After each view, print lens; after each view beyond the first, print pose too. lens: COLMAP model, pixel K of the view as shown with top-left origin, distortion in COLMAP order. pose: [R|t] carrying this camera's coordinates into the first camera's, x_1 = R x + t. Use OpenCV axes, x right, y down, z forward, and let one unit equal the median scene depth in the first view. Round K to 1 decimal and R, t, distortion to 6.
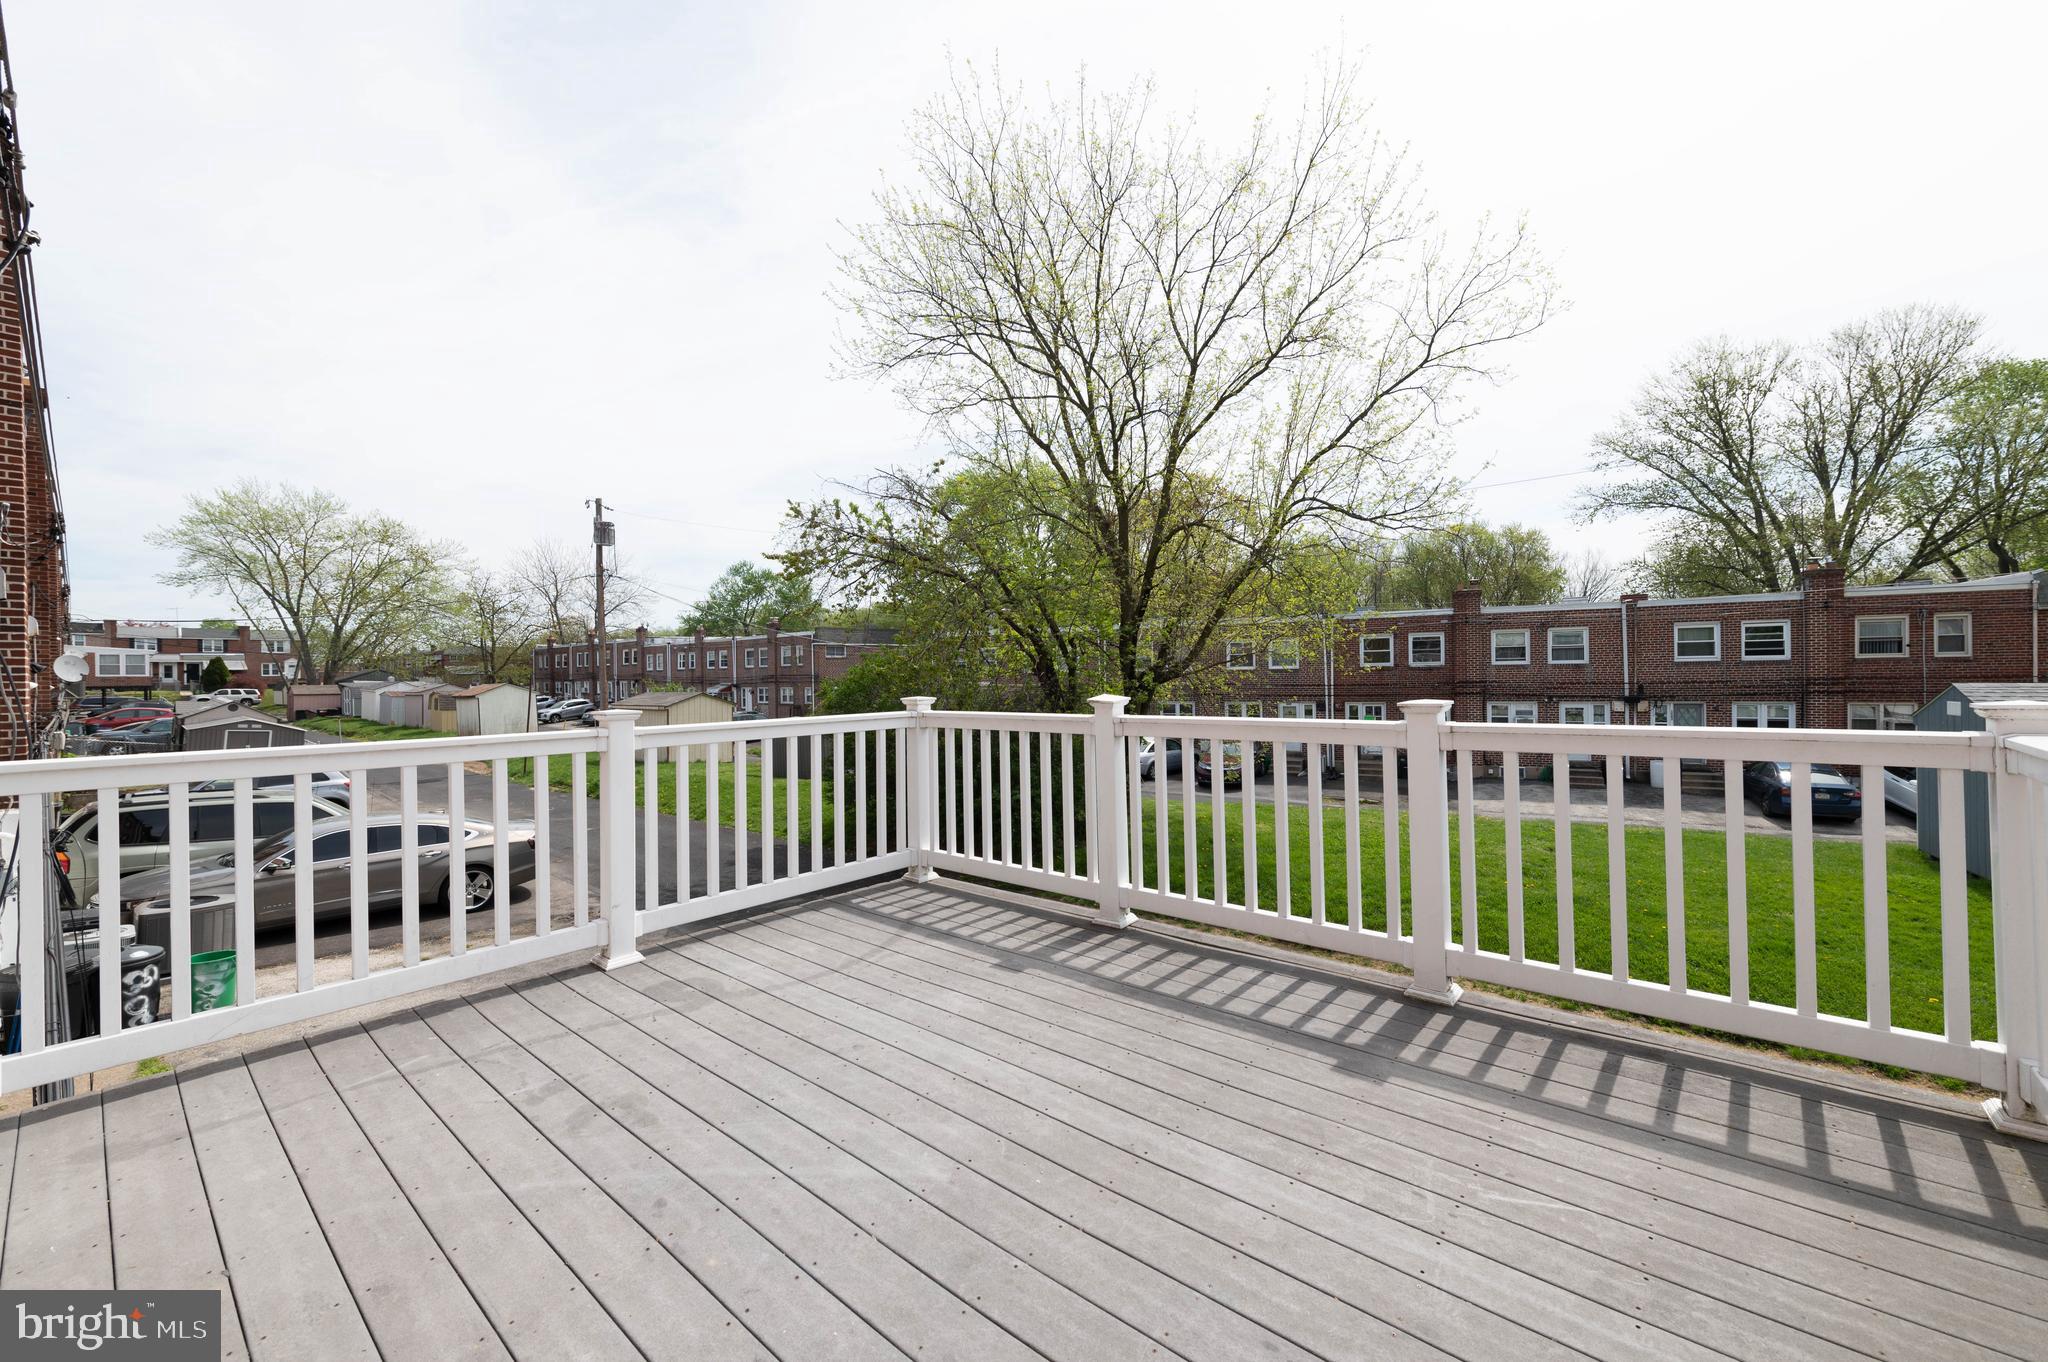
lens RADIAL K [[804.7, 0, 1031.6], [0, 804.7, 664.0], [0, 0, 1]] dist [0.008762, -0.002602]
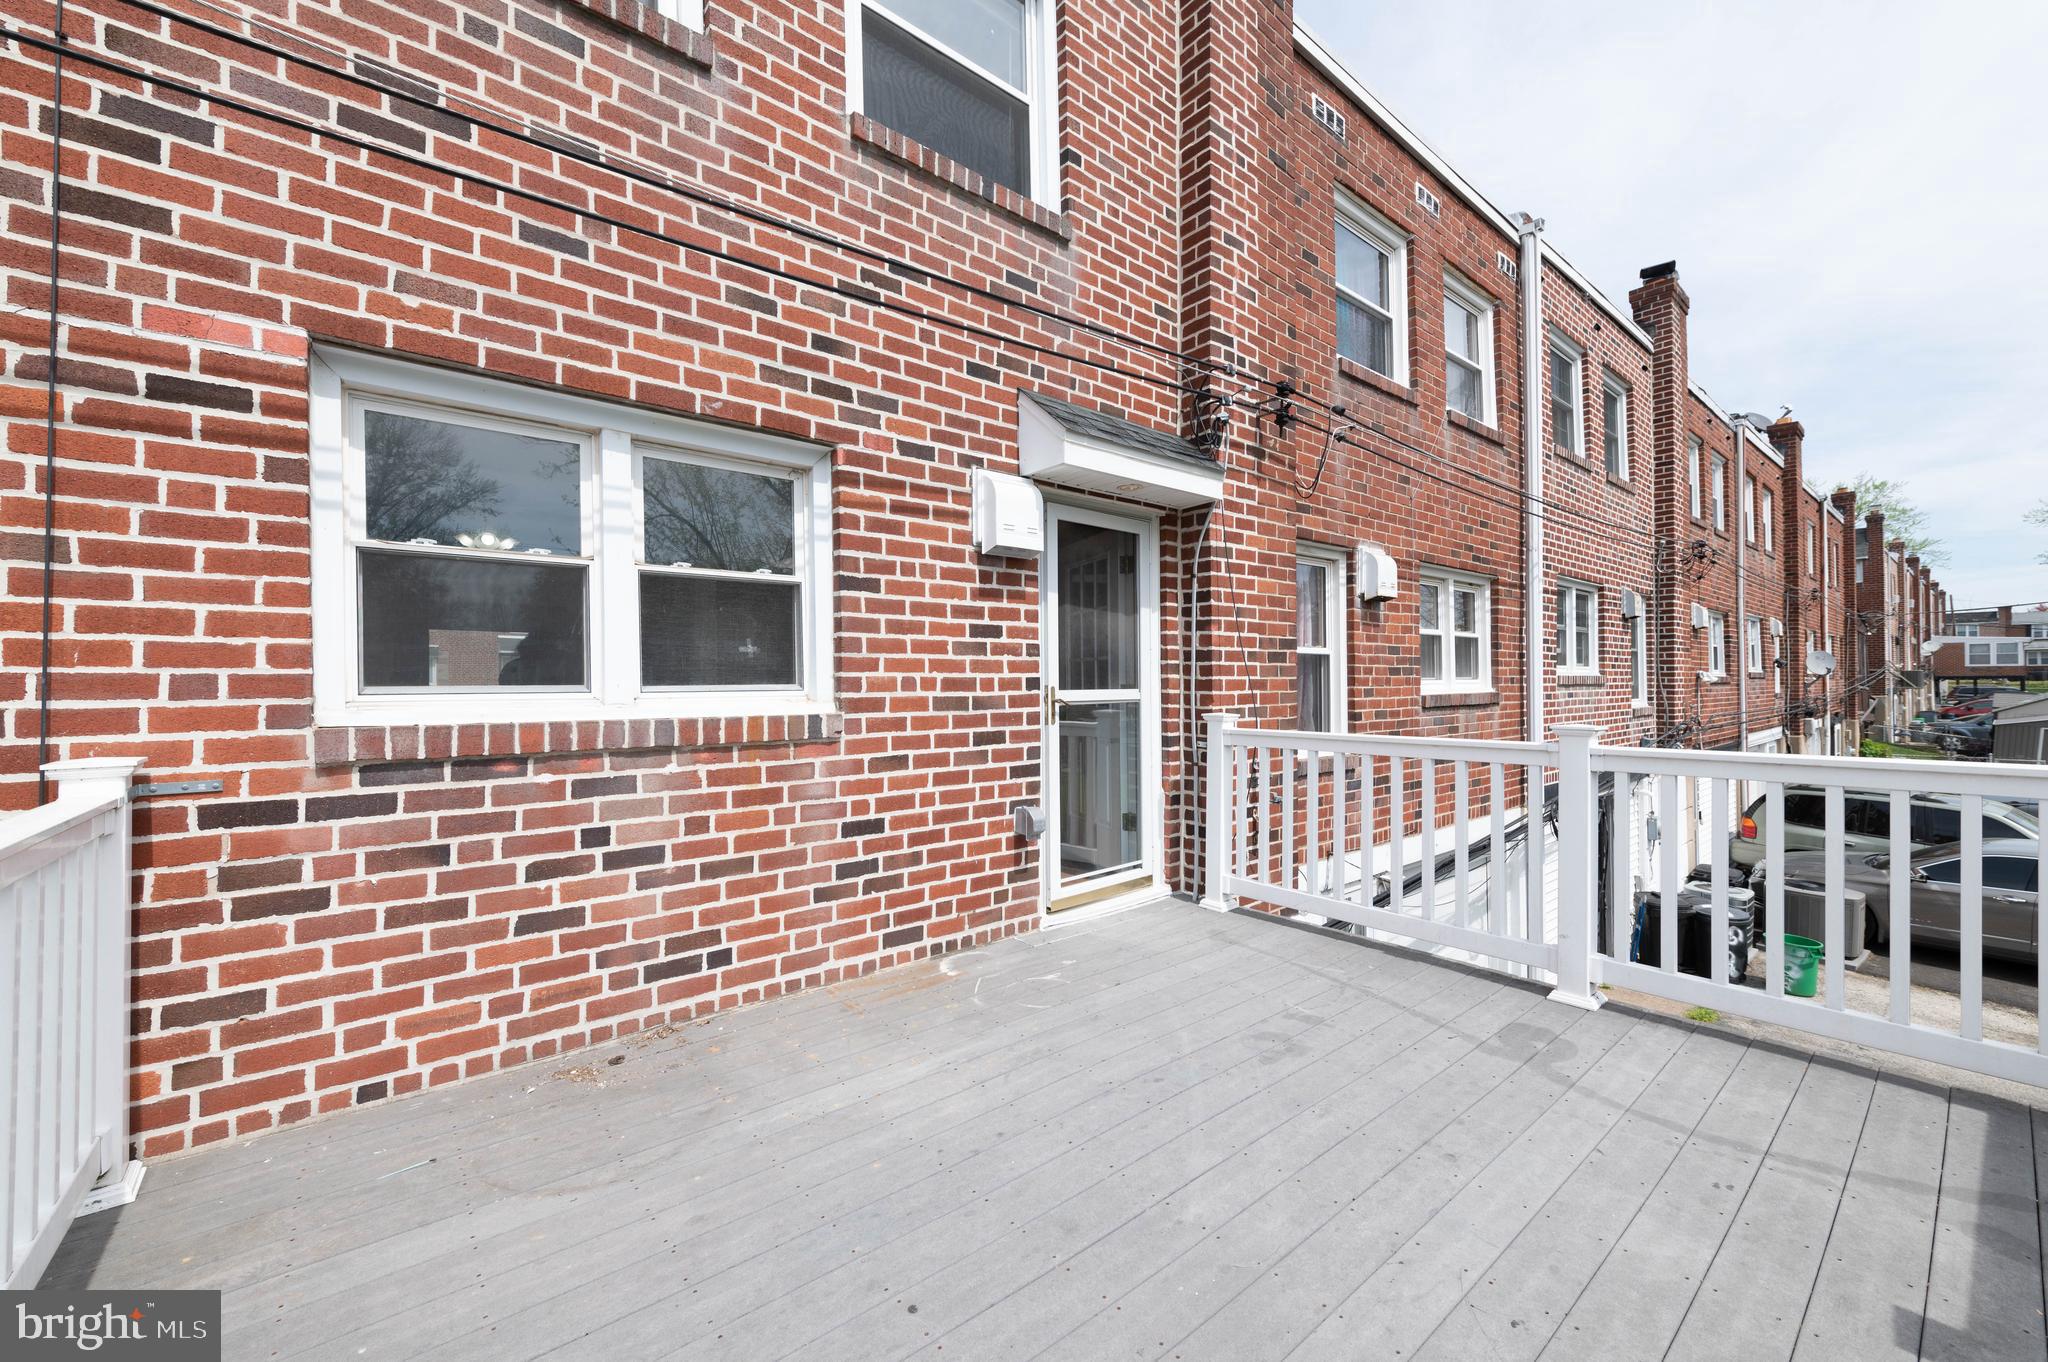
lens RADIAL K [[804.7, 0, 1033.6], [0, 804.7, 678.7], [0, 0, 1]] dist [0.008762, -0.002602]
pose [[-0.168681, 0.011116, -0.985608, 0.135203], [0.020549, 0.999759, 0.007759, -0.003033], [0.985456, -0.018945, -0.168869, 0.156550]]
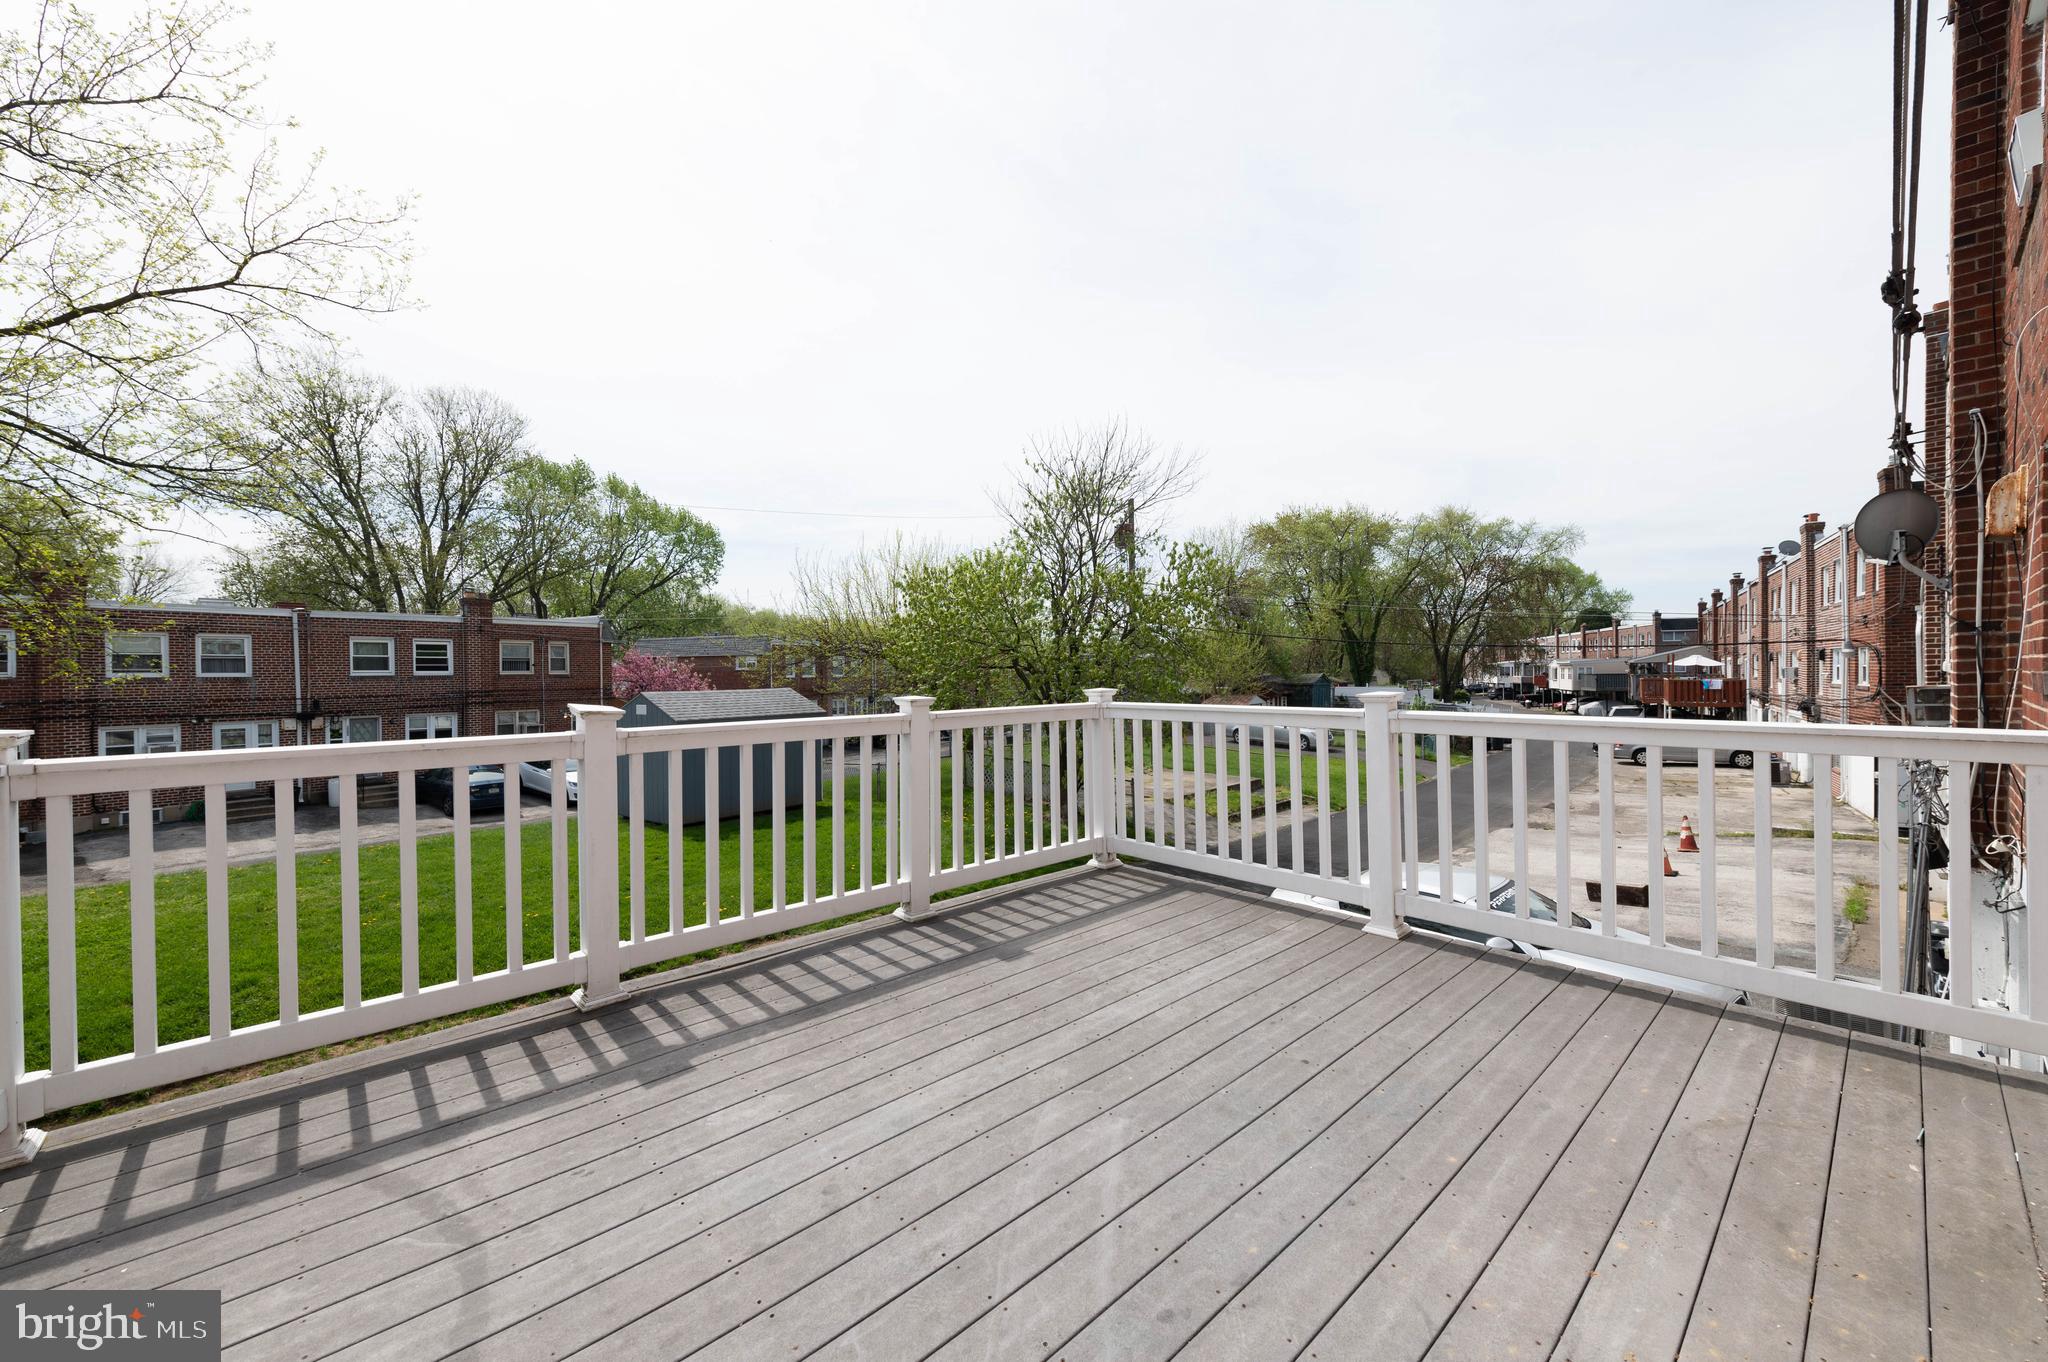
lens RADIAL K [[804.7, 0, 1022.4], [0, 804.7, 686.2], [0, 0, 1]] dist [0.008762, -0.002602]
pose [[0.110663, -0.002637, 0.993855, -0.192675], [-0.004423, 0.999985, 0.003146, 0.005149], [-0.993848, -0.004744, 0.110649, 0.159794]]
